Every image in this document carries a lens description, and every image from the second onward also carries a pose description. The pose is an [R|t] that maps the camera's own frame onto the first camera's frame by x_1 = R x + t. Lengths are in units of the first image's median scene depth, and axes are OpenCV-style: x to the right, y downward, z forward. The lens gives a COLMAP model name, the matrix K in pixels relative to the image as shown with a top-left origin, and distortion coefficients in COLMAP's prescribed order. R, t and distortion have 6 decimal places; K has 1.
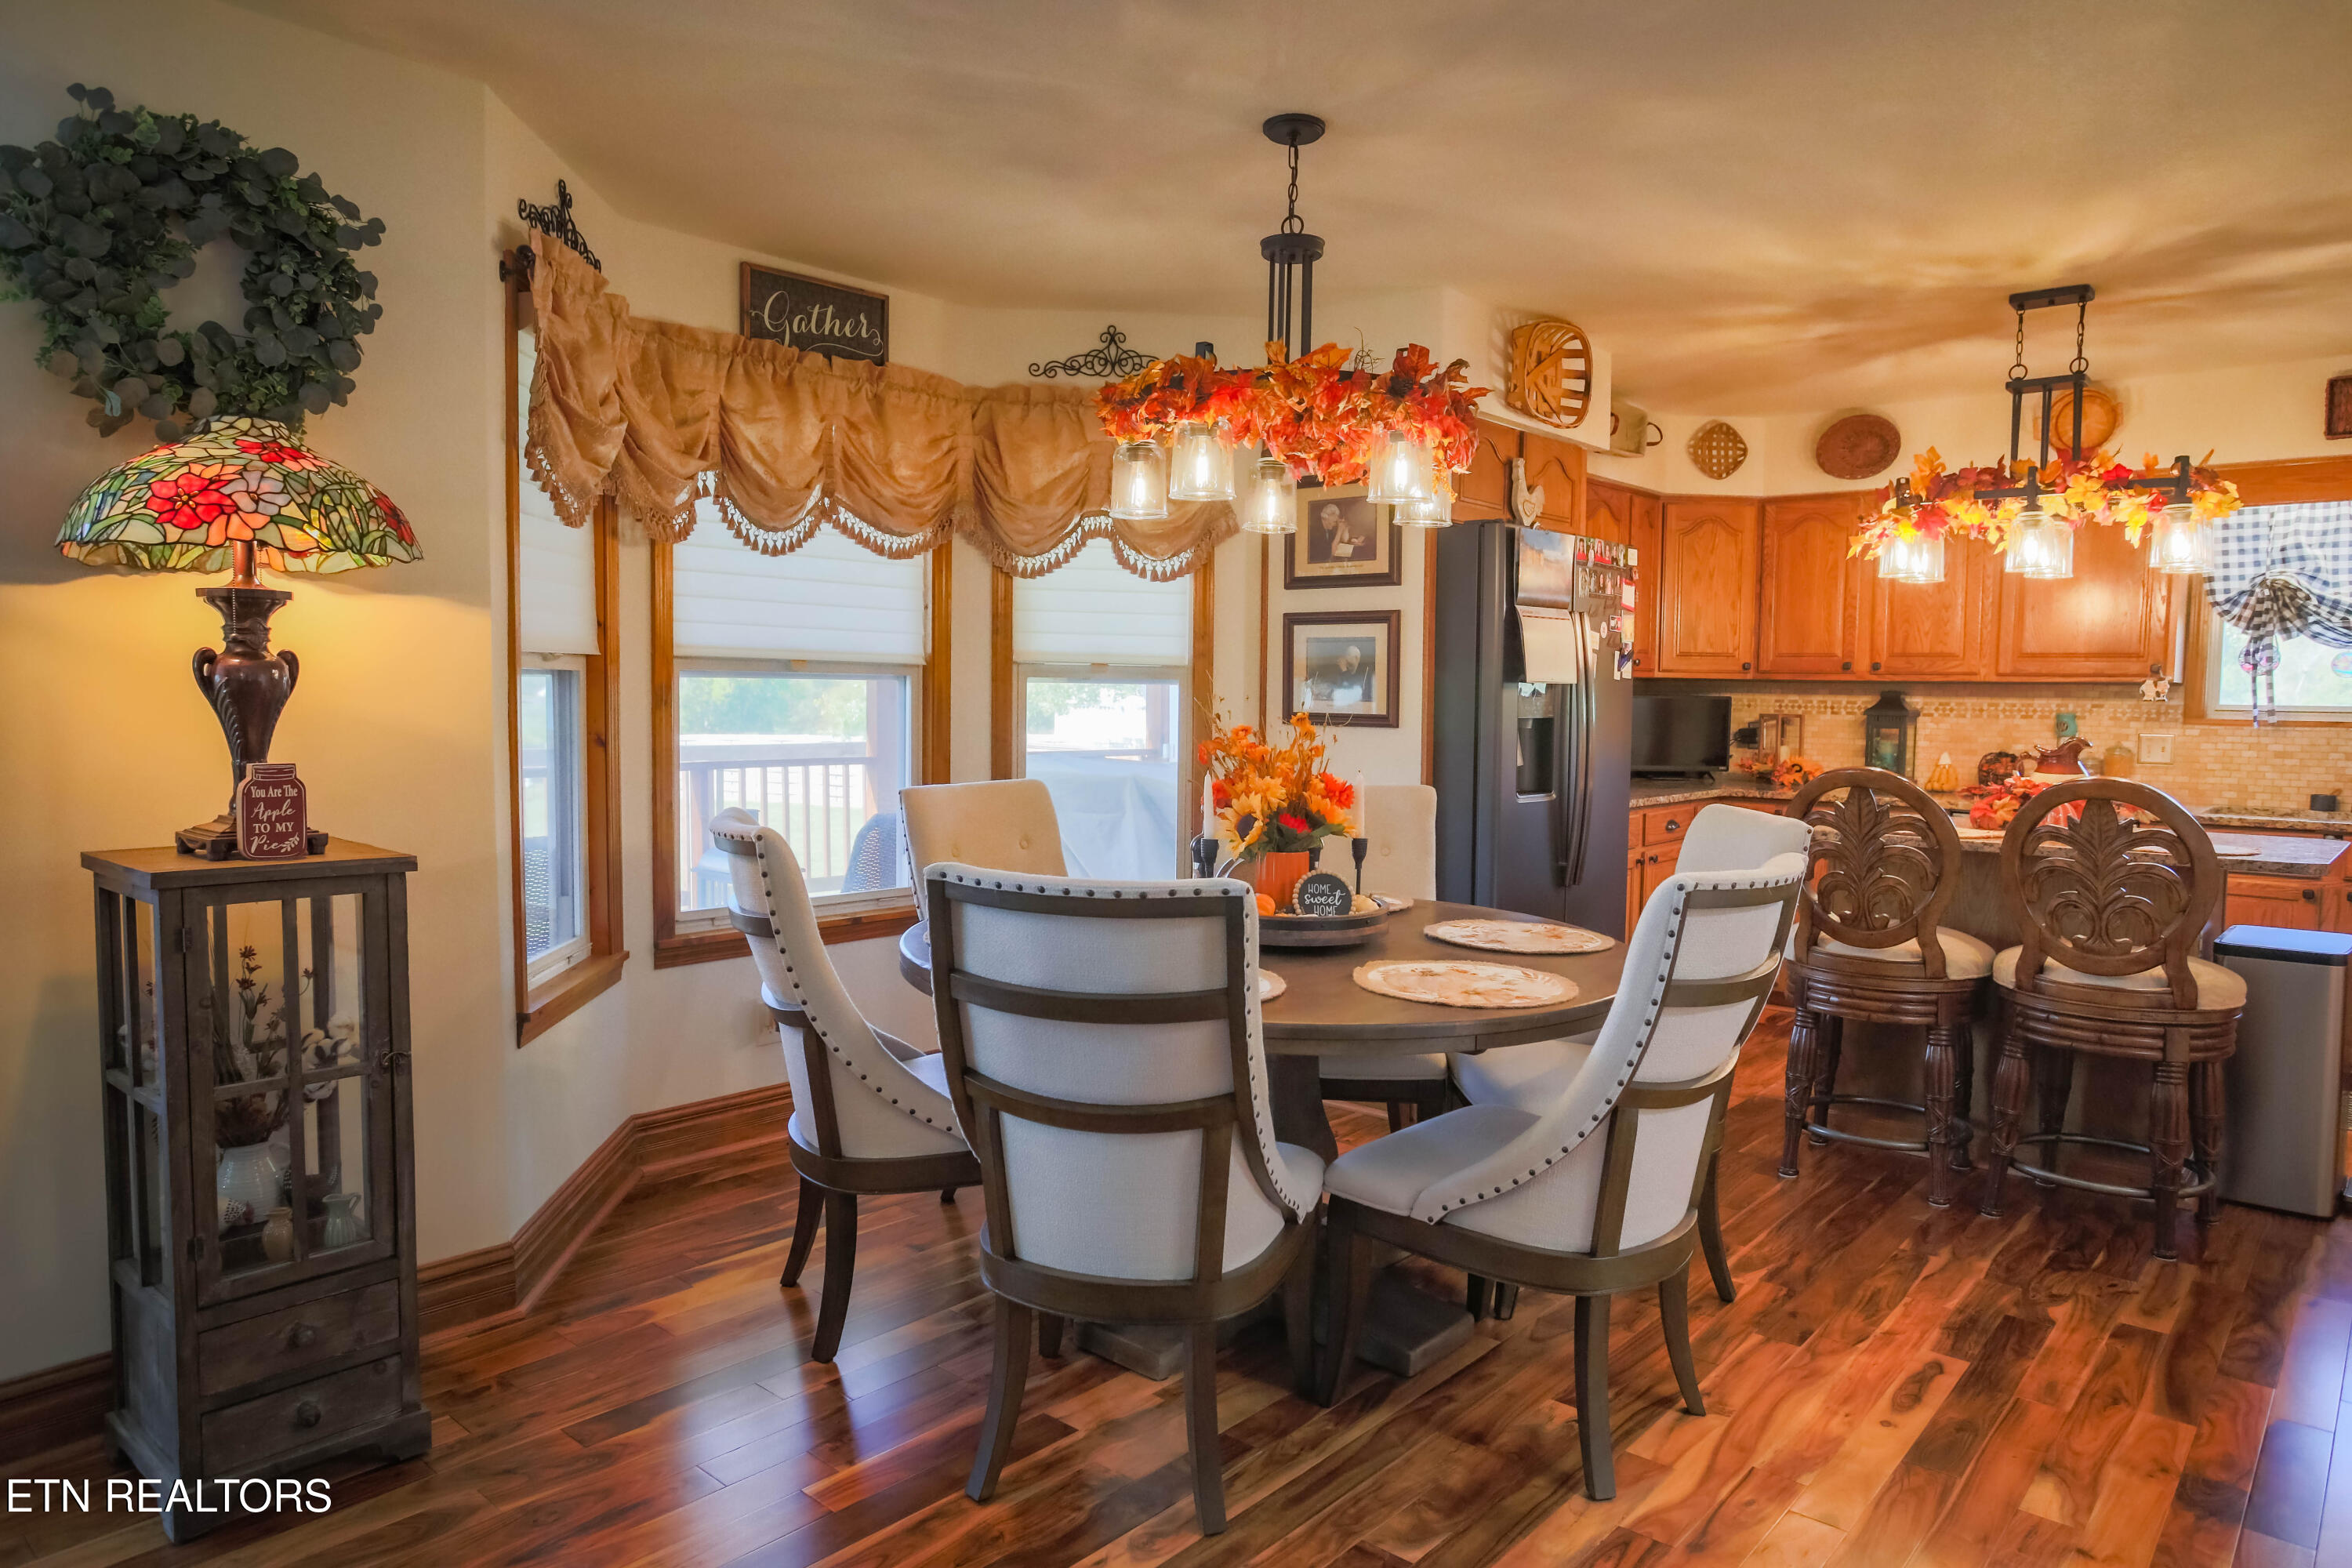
lens RADIAL K [[1492.9, 0, 1167.6], [0, 1492.9, 777.9], [0, 0, 1]] dist [-0.056460, 0.054350]
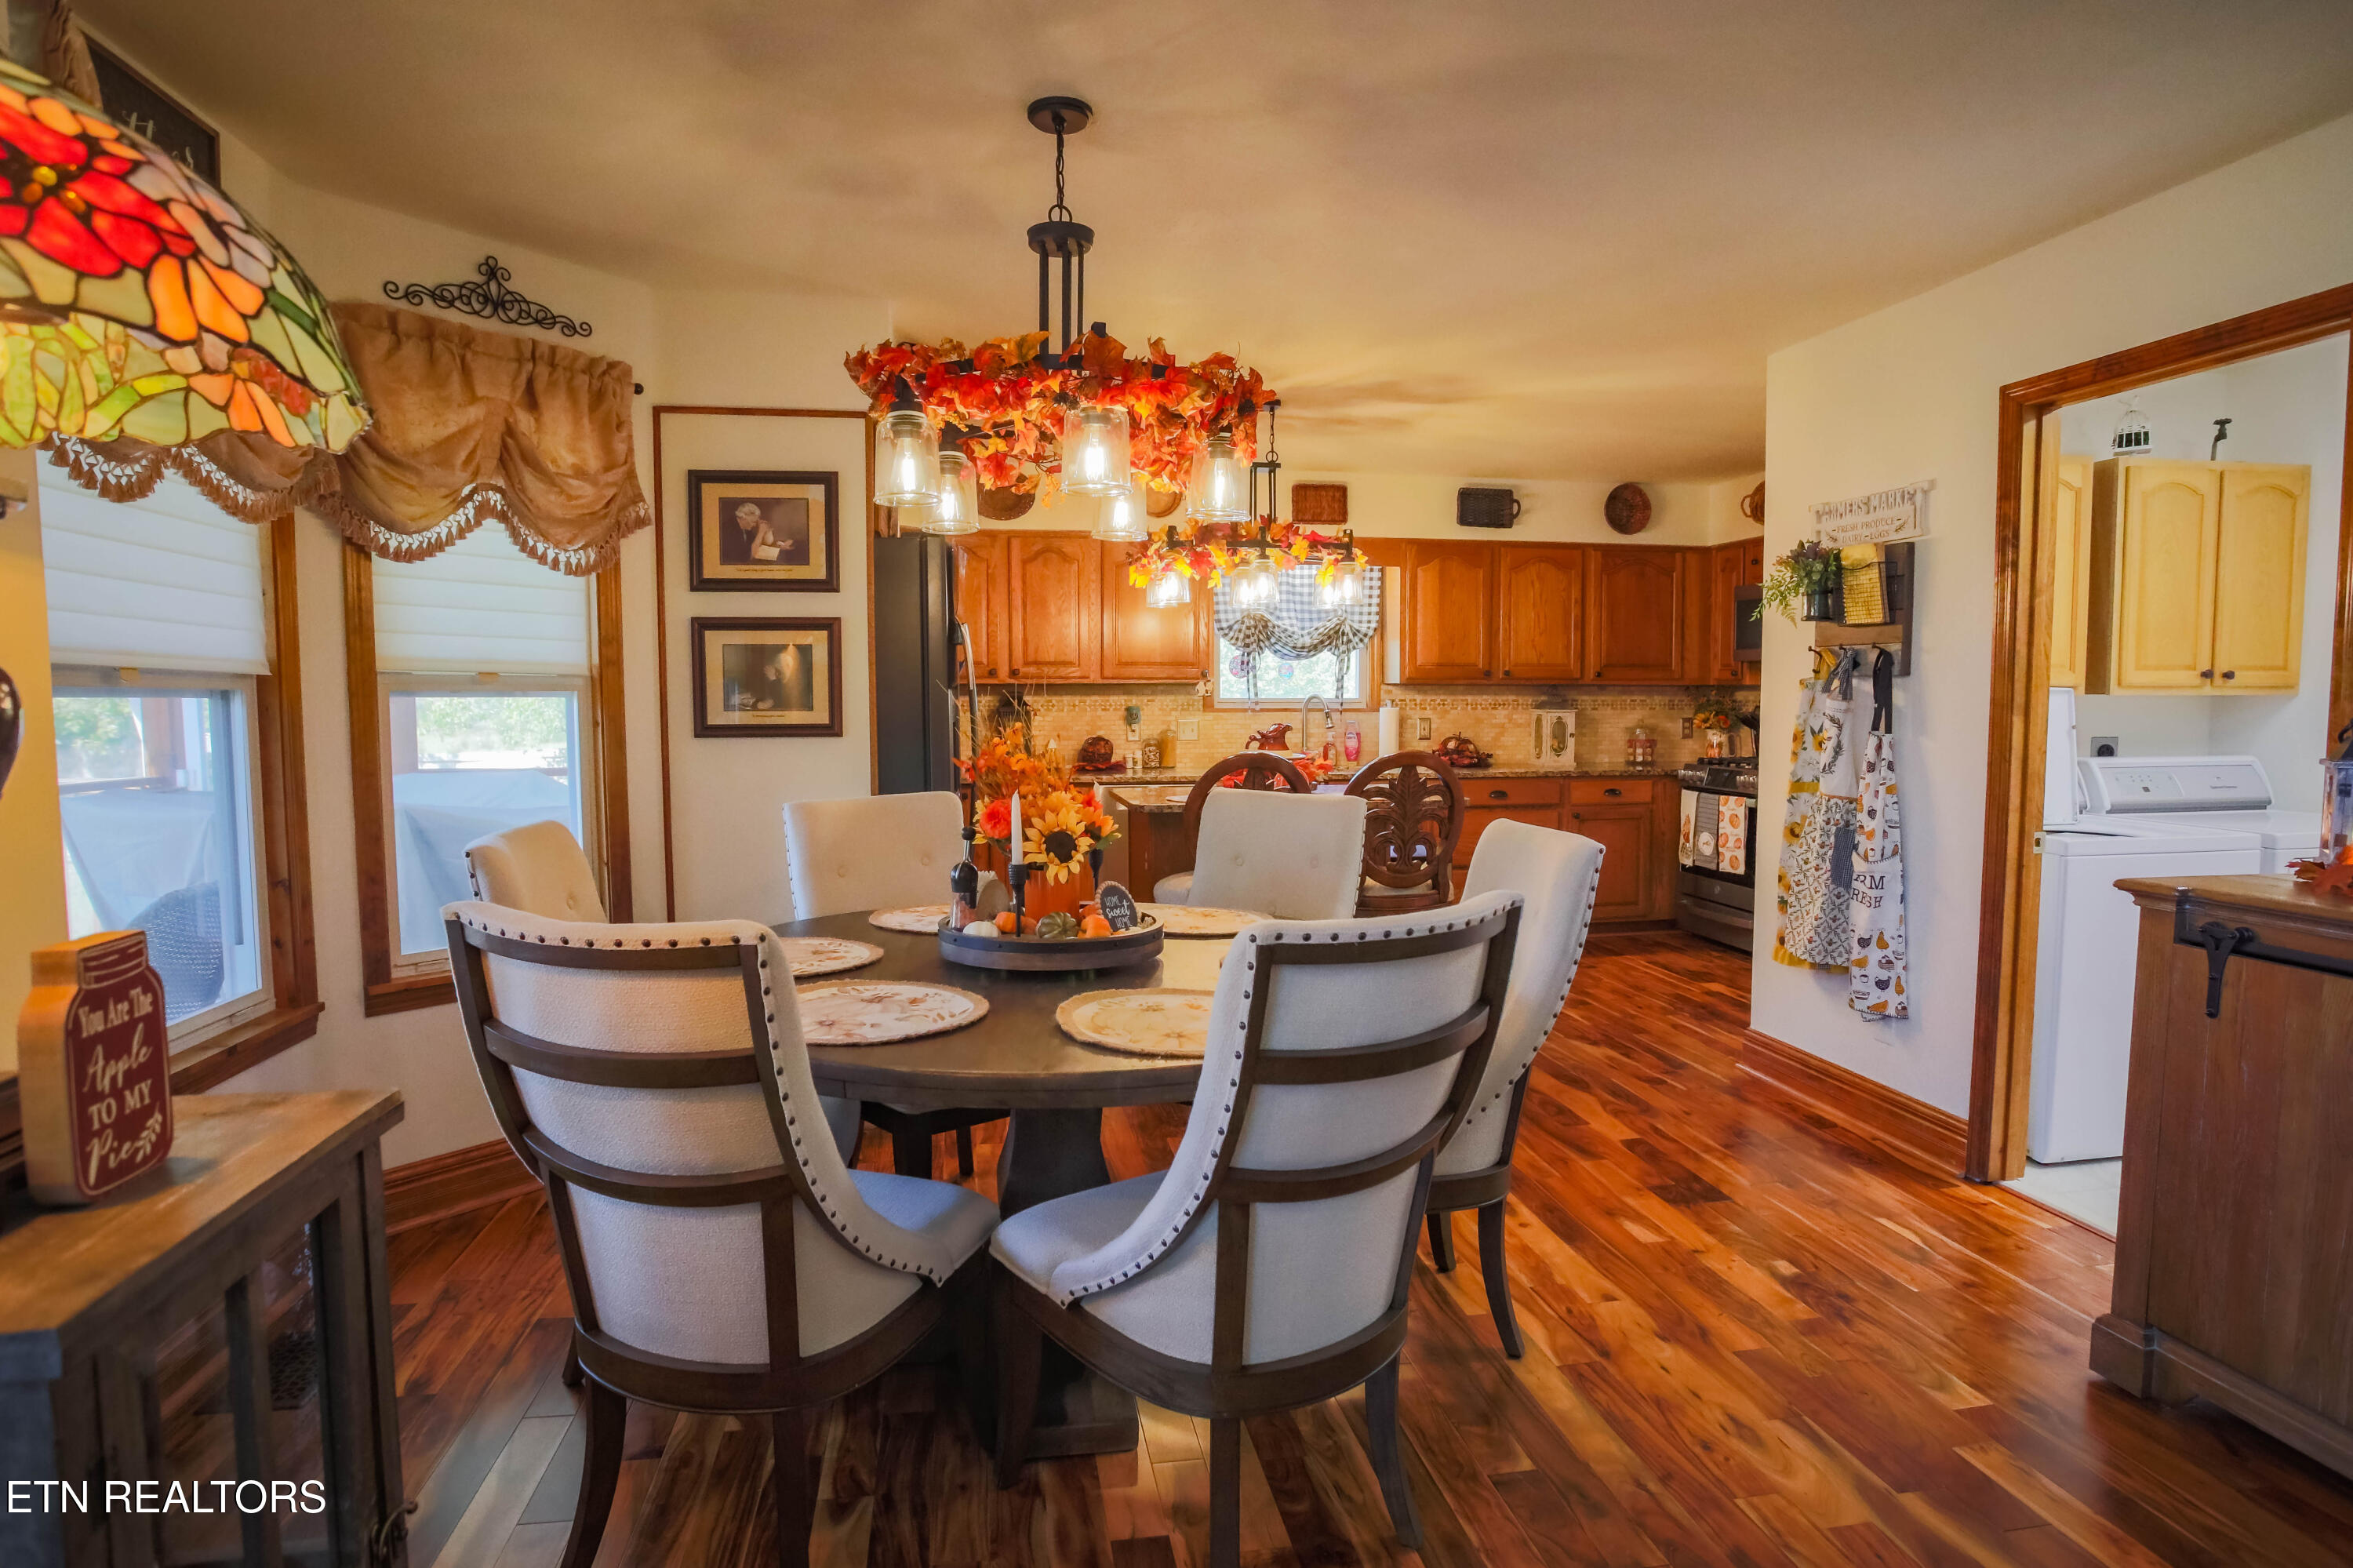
lens RADIAL K [[1252.9, 0, 1176.5], [0, 1252.9, 784.0], [0, 0, 1]] dist [-0.073045, 0.034828]
pose [[0.632500, -0.068617, 0.771515, -0.294343], [0.056851, 0.997494, 0.042108, -0.020645], [-0.772471, 0.017229, 0.634816, 0.257676]]
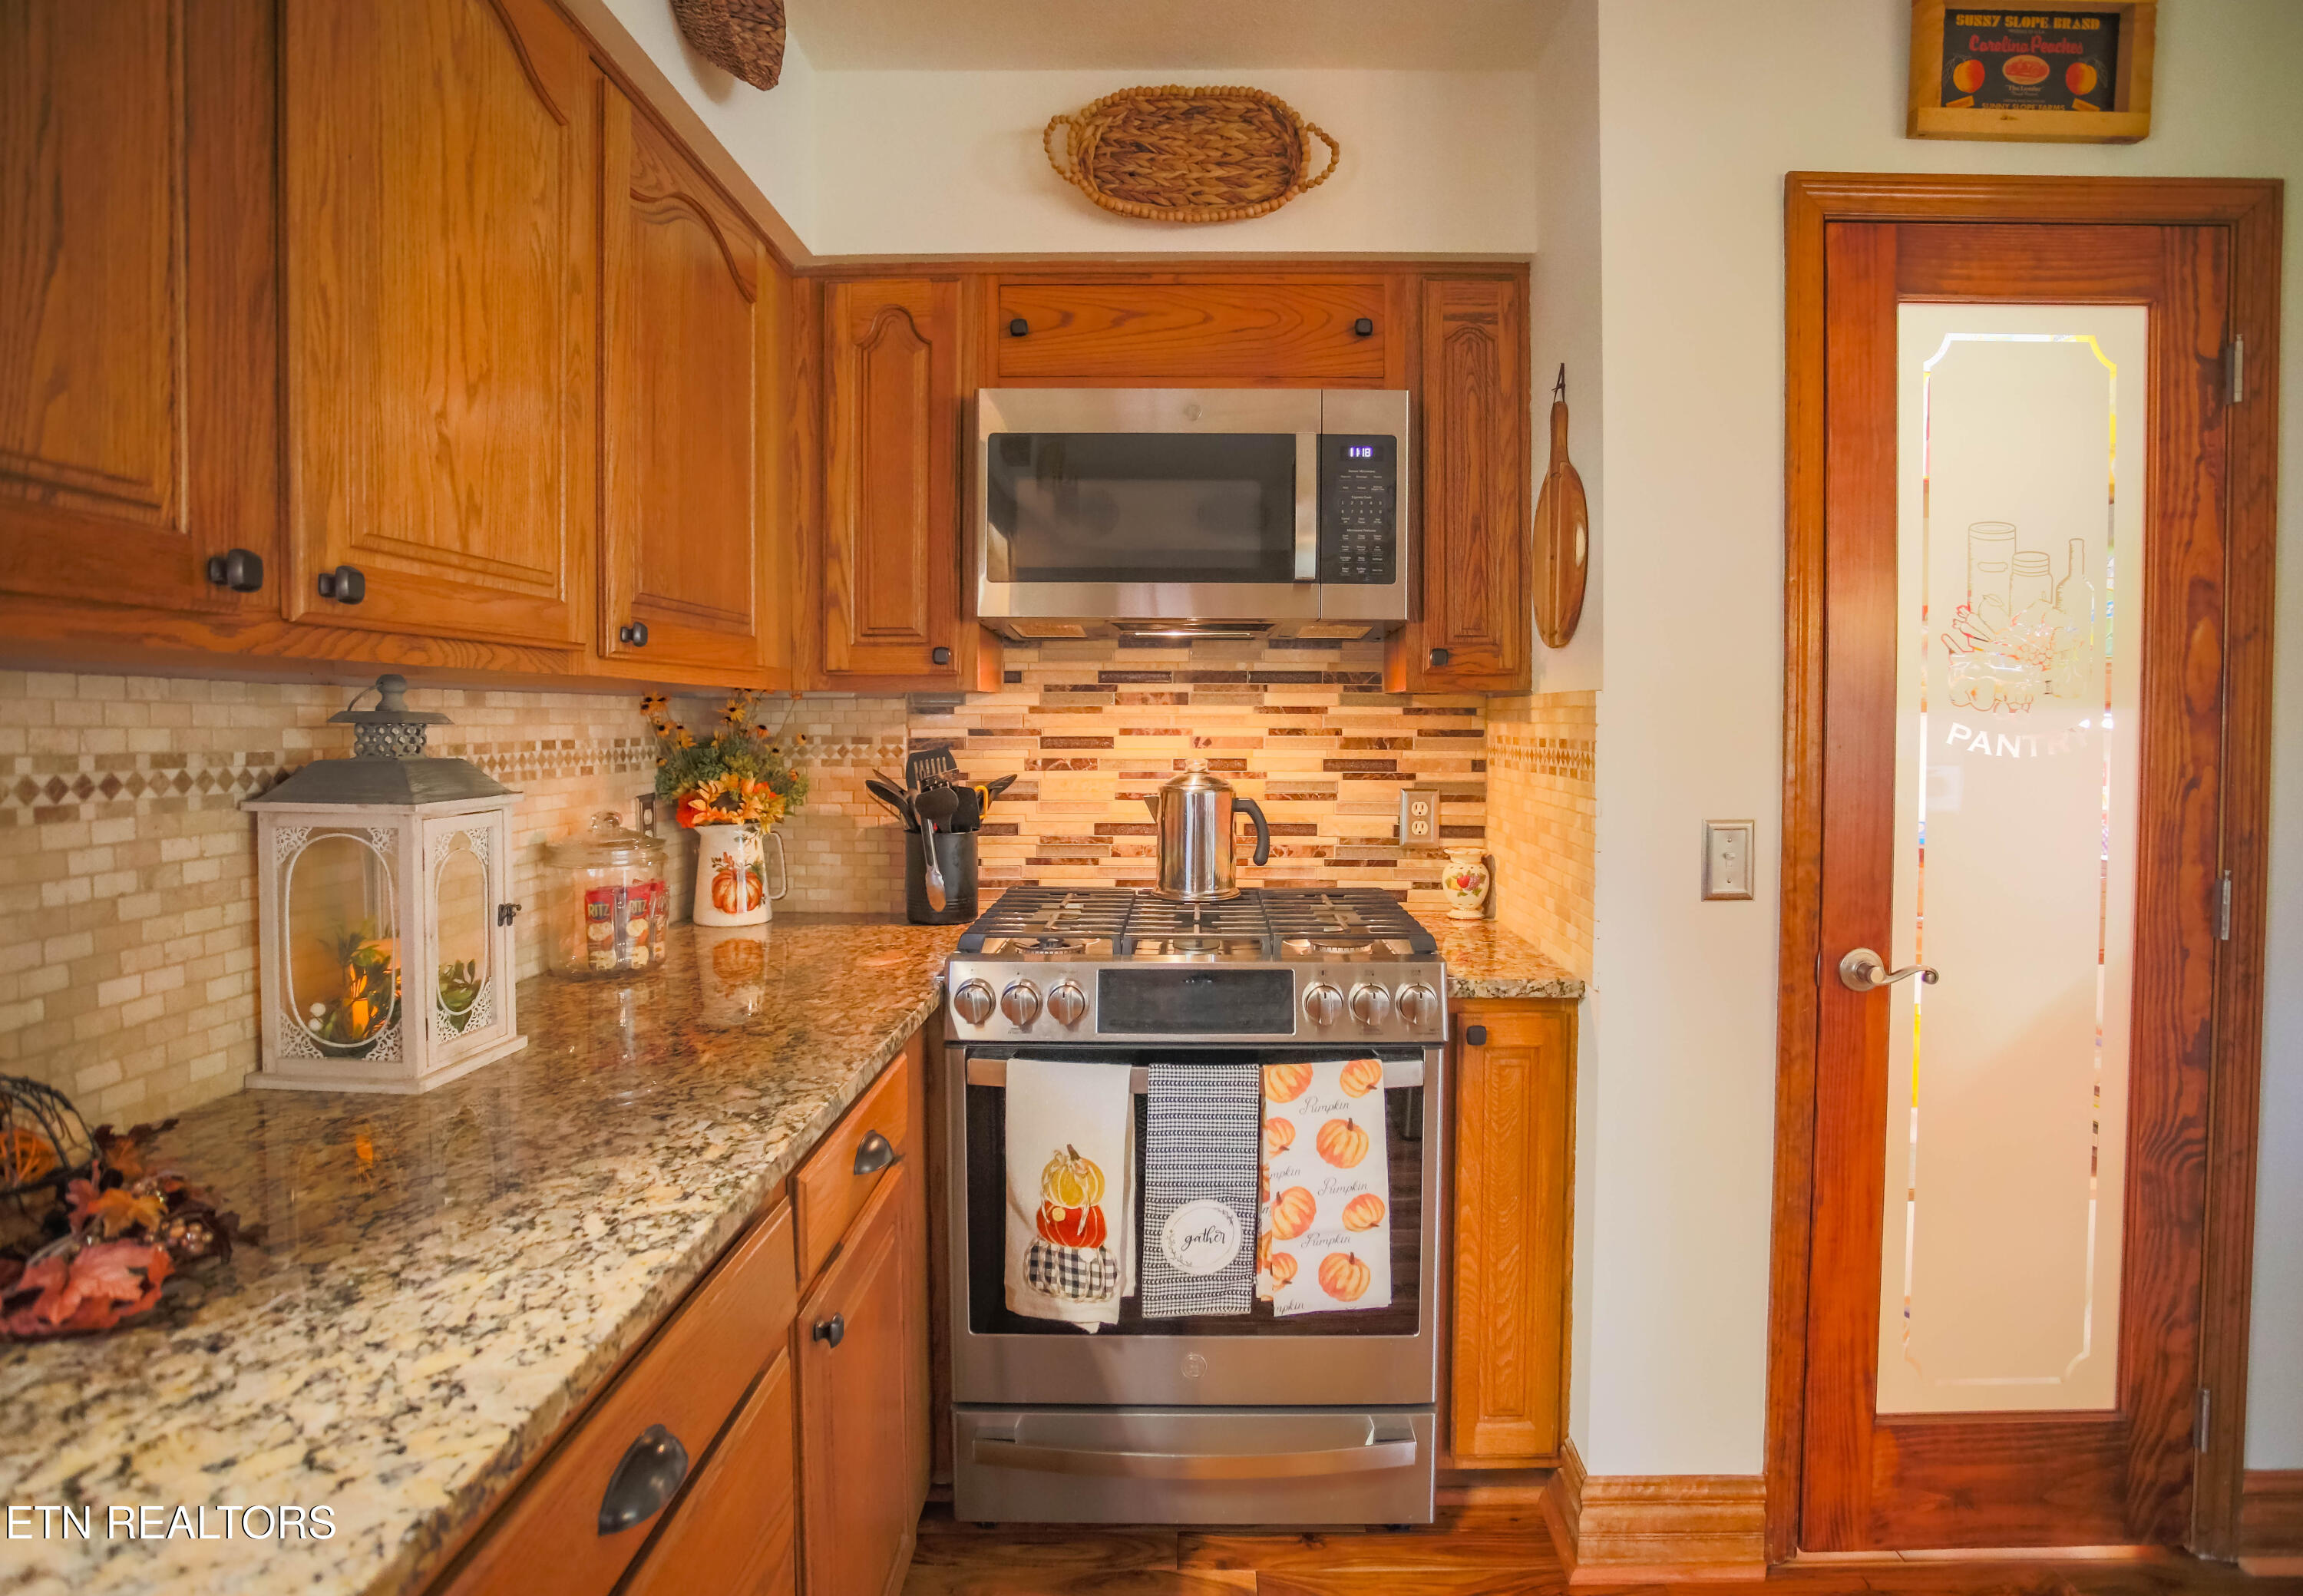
lens RADIAL K [[1235.3, 0, 1154.8], [0, 1235.3, 753.8], [0, 0, 1]] dist [-0.079547, 0.035623]
pose [[-0.647446, -0.034262, 0.761341, 0.695767], [0.039301, 0.996159, 0.078251, -0.044901], [-0.761097, 0.080585, -0.643612, 0.836555]]
